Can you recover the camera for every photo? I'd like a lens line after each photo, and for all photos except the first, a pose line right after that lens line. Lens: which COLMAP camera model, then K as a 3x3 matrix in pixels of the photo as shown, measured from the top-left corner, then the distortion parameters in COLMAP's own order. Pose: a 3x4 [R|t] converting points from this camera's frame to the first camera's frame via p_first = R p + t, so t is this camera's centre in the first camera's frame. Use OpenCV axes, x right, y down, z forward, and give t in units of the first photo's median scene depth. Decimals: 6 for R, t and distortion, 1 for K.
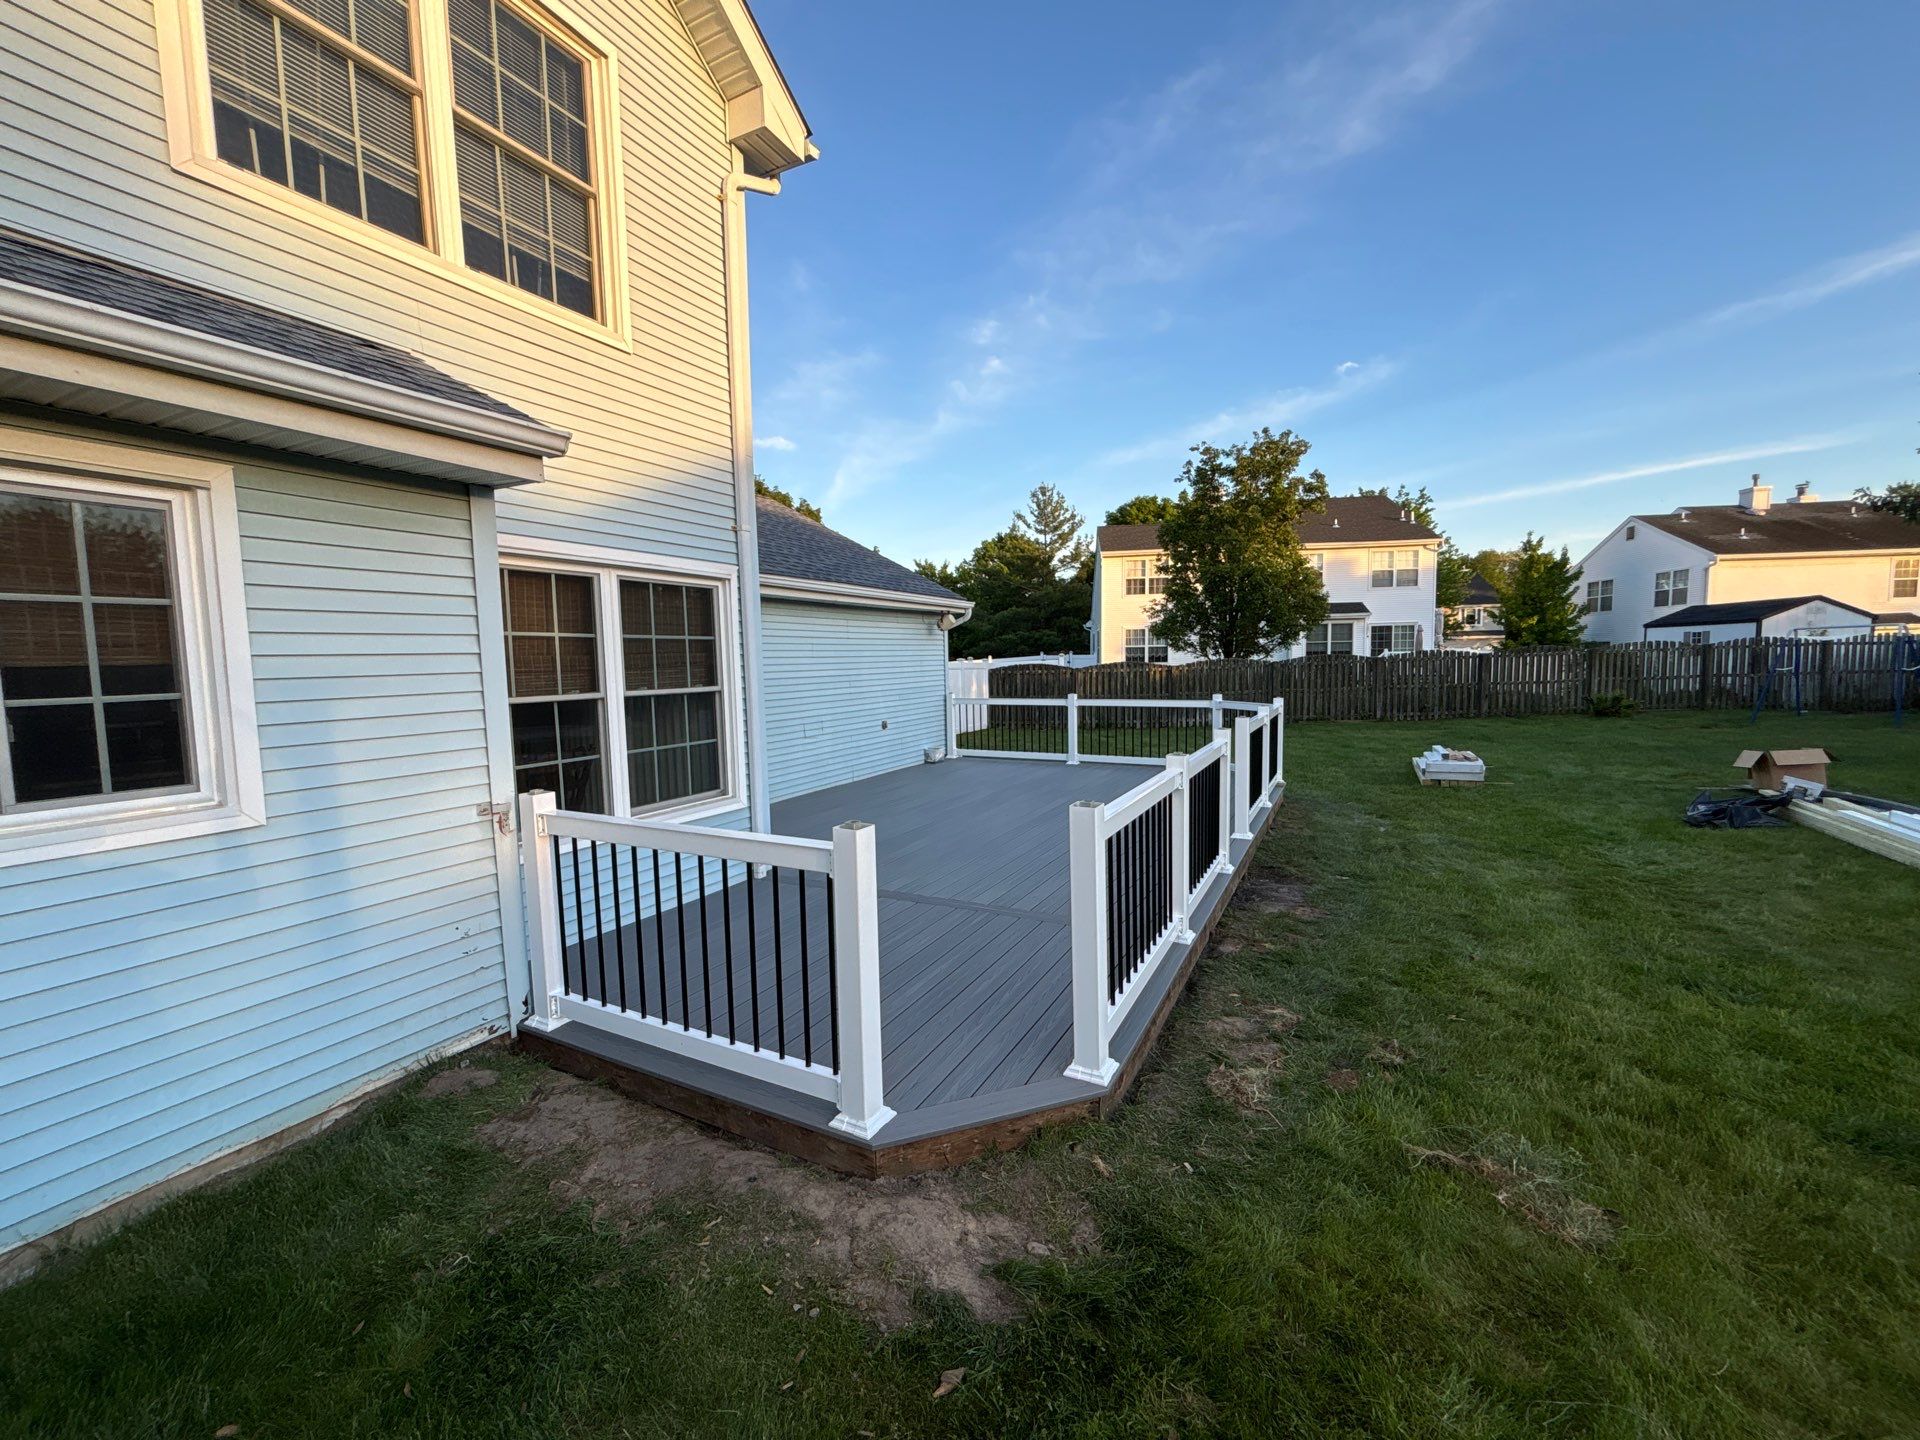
lens RADIAL K [[773.3, 0, 957.6], [0, 773.3, 723.7], [0, 0, 1]] dist [-0.001135, 0.000554]
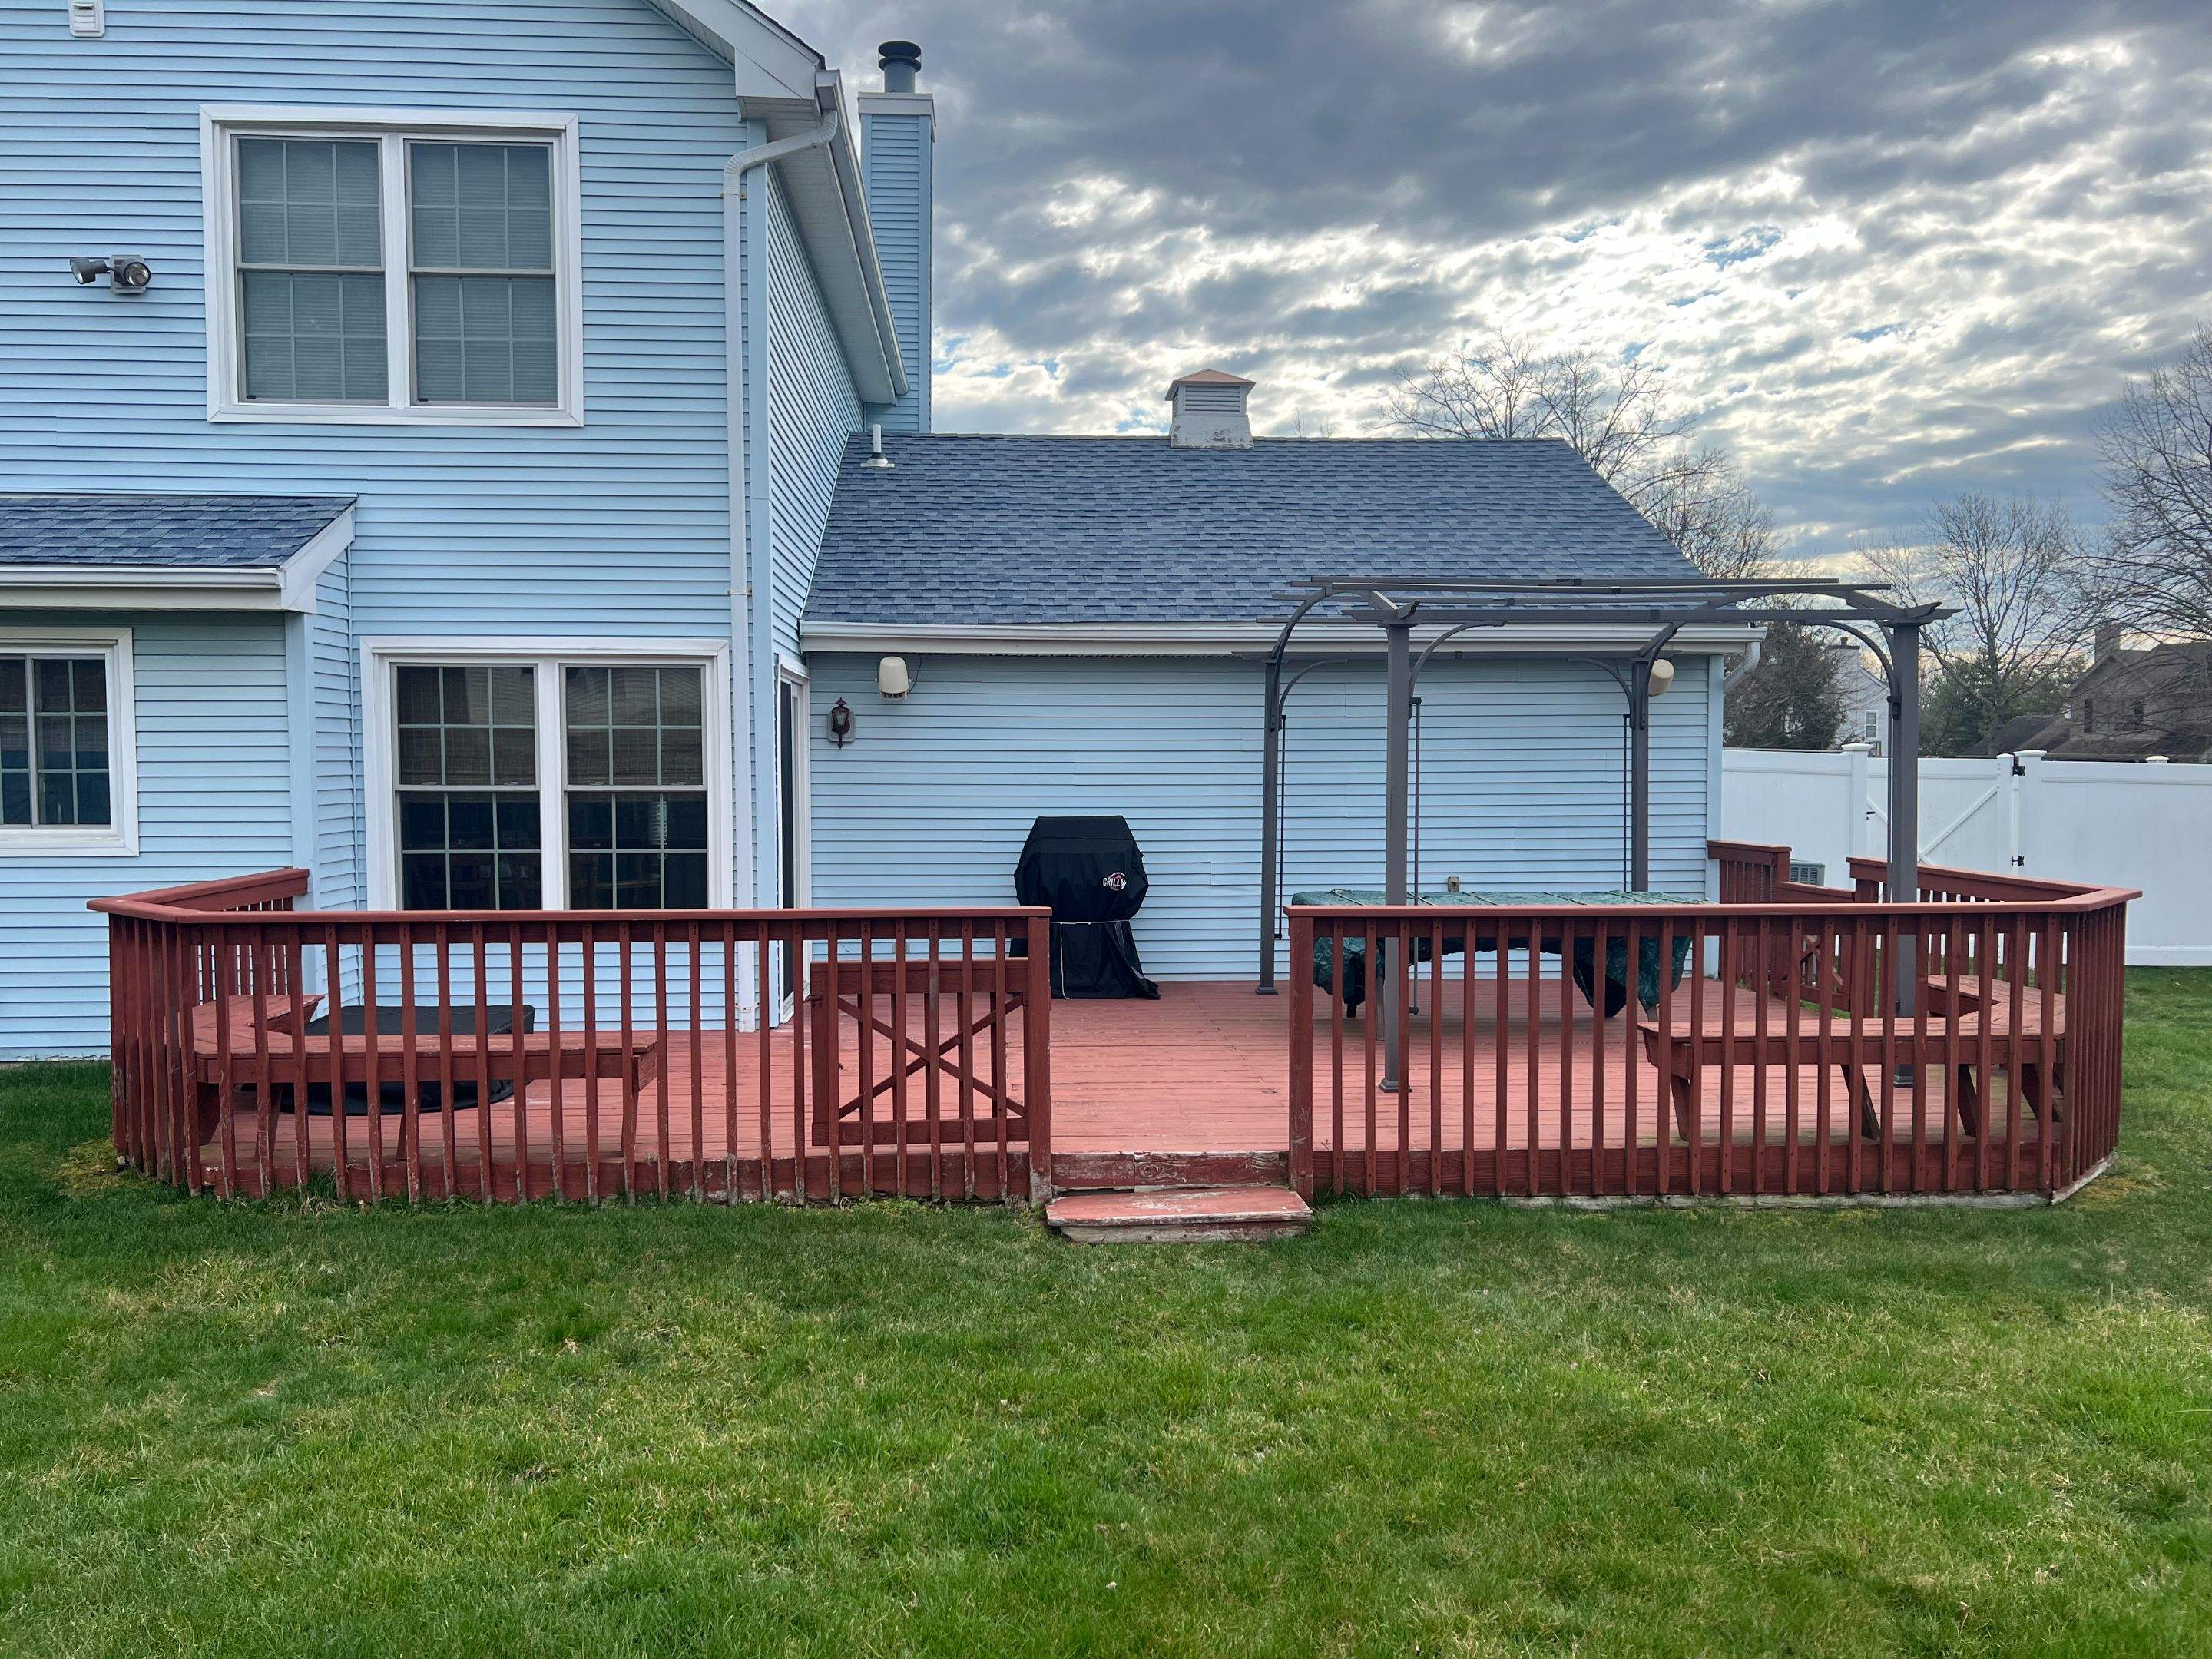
lens RADIAL K [[1658.5, 0, 1077.1], [0, 1658.5, 850.4], [0, 0, 1]] dist [0.040967, -0.037064]
pose [[0.510028, 0.069126, -0.857376, 0.654880], [-0.082235, 0.996118, 0.031393, -0.031258], [0.856218, 0.054495, 0.513733, 0.198690]]
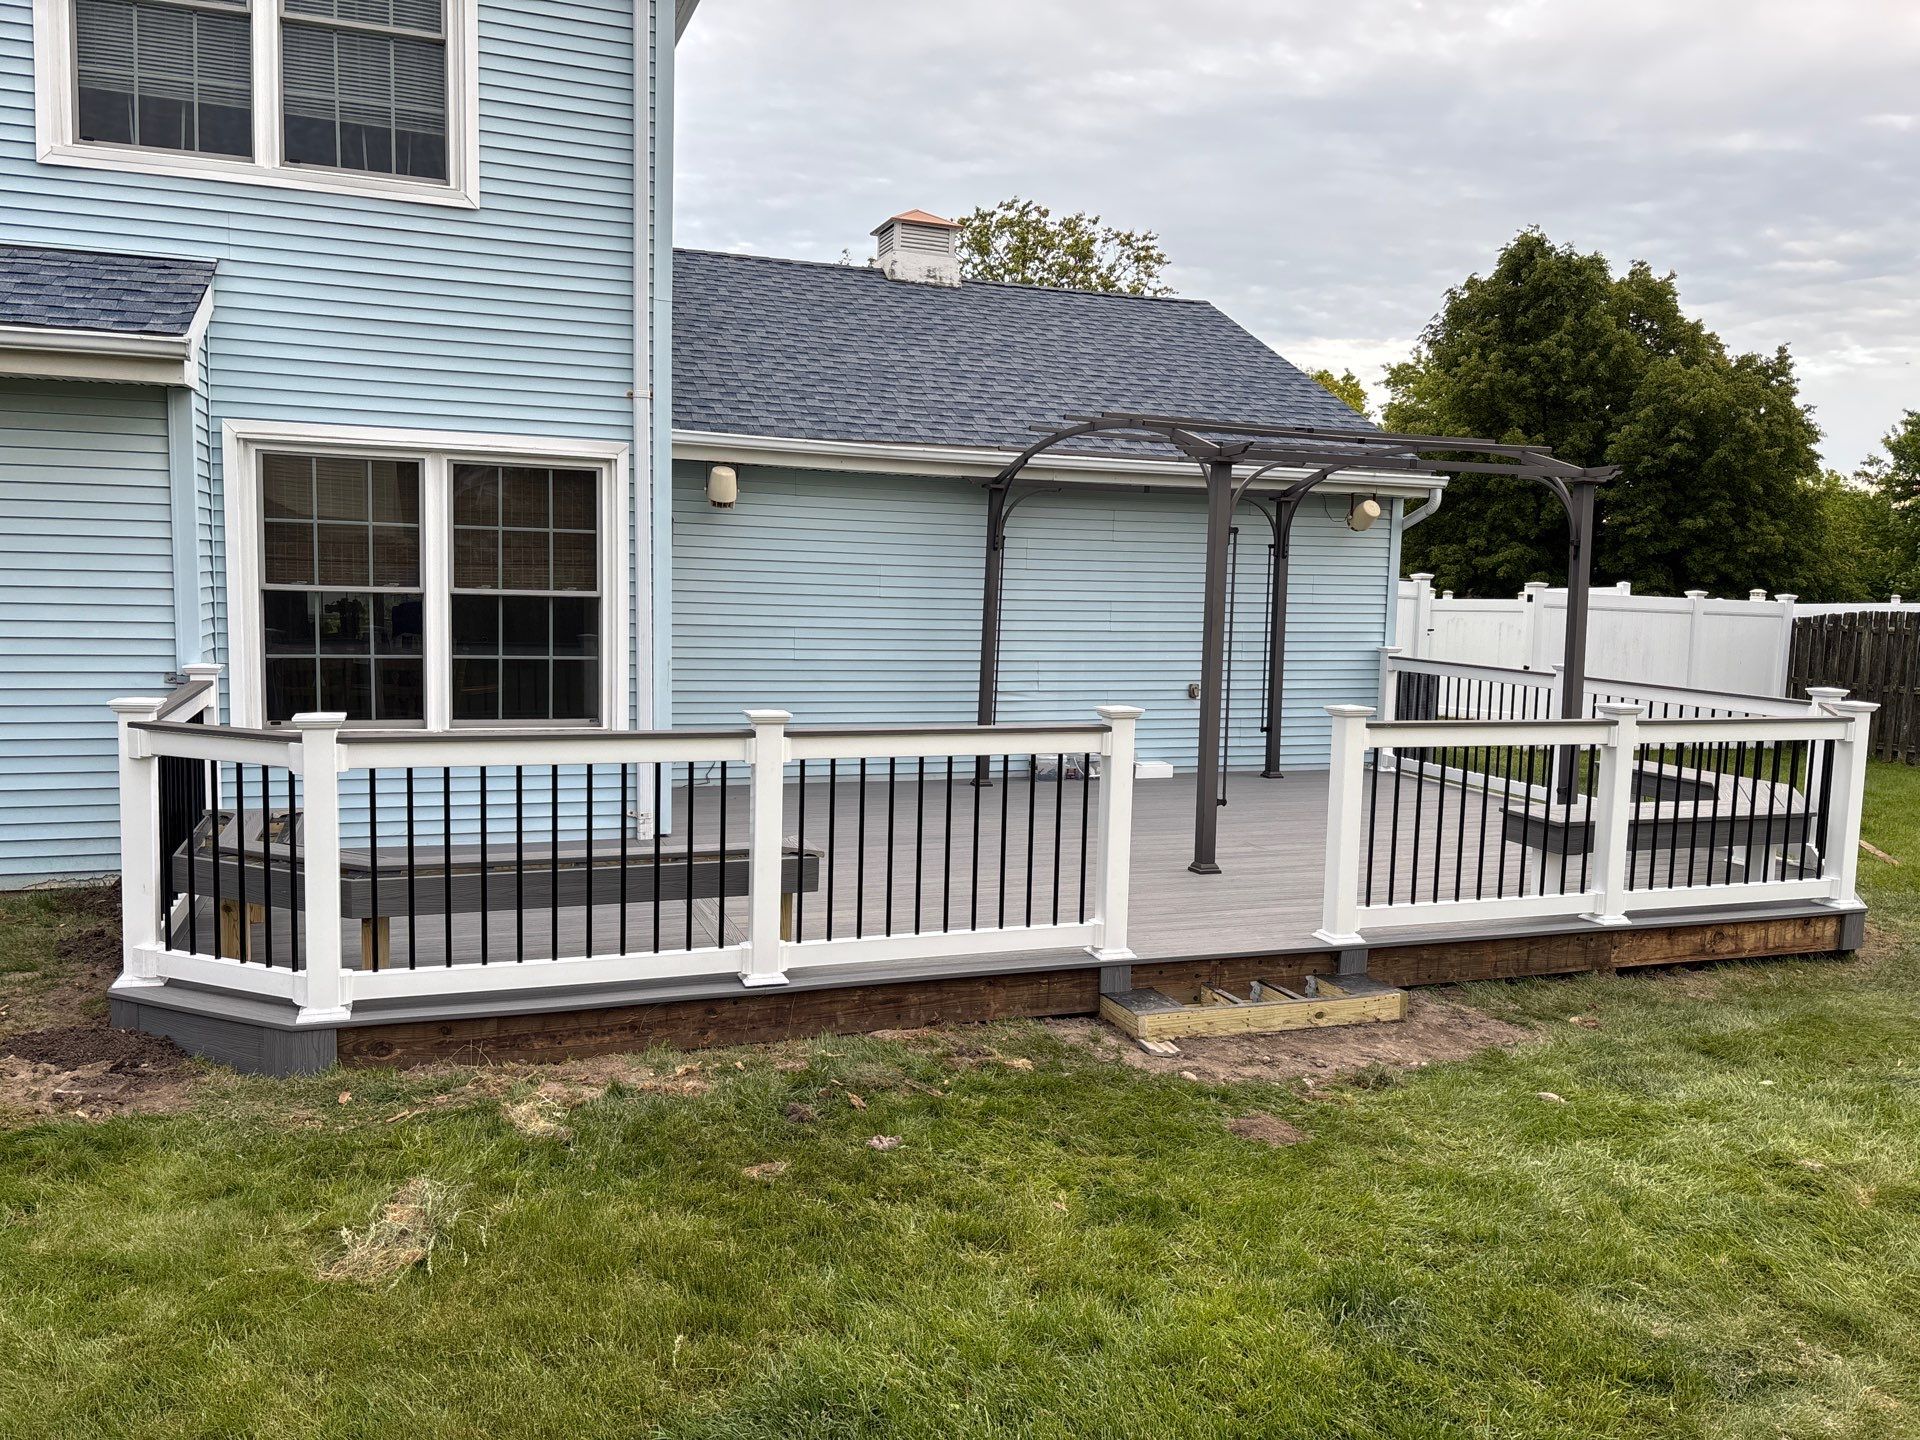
lens RADIAL K [[1450.1, 0, 952.0], [0, 1450.1, 718.0], [0, 0, 1]] dist [0.040274, -0.042951]
pose [[0.736997, 0.110565, -0.666792, 0.461004], [-0.099800, 0.993517, 0.054434, -0.016813], [0.668488, 0.026428, 0.743253, 0.052048]]
